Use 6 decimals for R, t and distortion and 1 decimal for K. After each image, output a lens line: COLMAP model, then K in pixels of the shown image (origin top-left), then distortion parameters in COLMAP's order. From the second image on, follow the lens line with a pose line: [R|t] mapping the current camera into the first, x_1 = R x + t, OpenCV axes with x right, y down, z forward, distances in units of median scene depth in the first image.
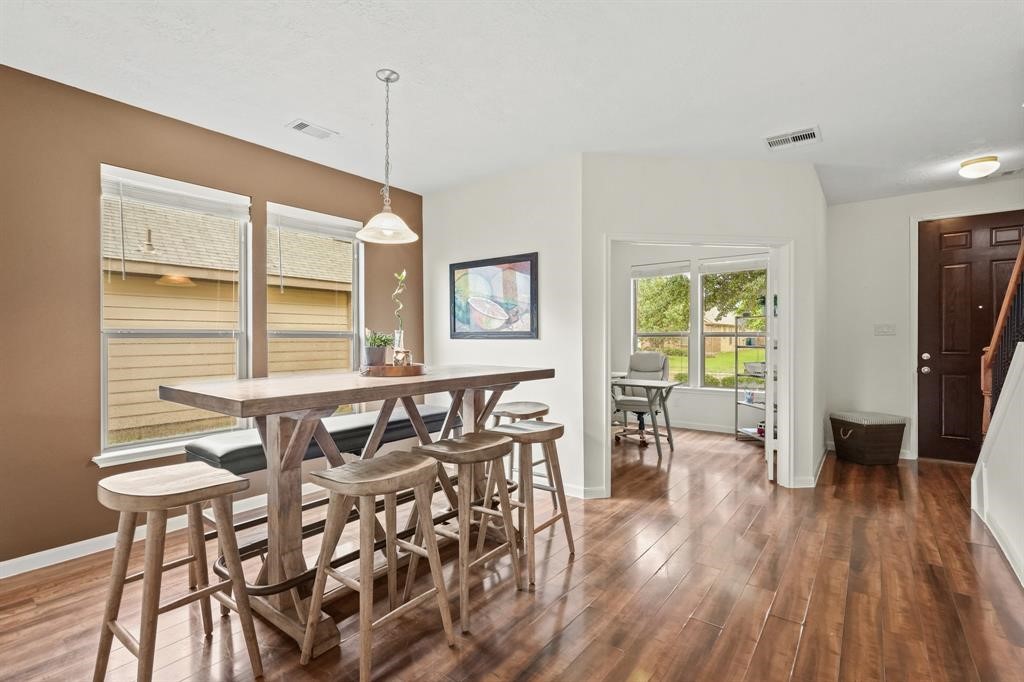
lens RADIAL K [[463.6, 0, 512.0], [0, 463.6, 338.3], [0, 0, 1]] dist [0.001485, 0.001315]
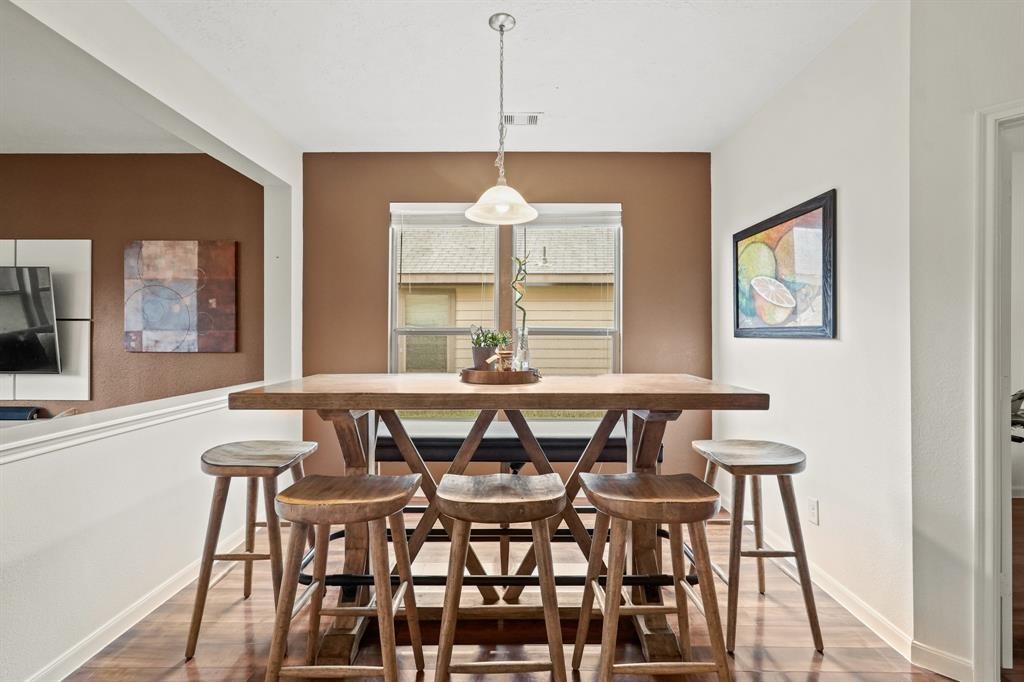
lens RADIAL K [[465.1, 0, 512.6], [0, 465.1, 334.4], [0, 0, 1]] dist [-0.028216, 0.019337]
pose [[0.615538, 0.003134, -0.788101, 0.260248], [-0.005177, 0.999987, -0.000067, -0.002402], [0.788090, 0.004121, 0.615546, 0.329393]]
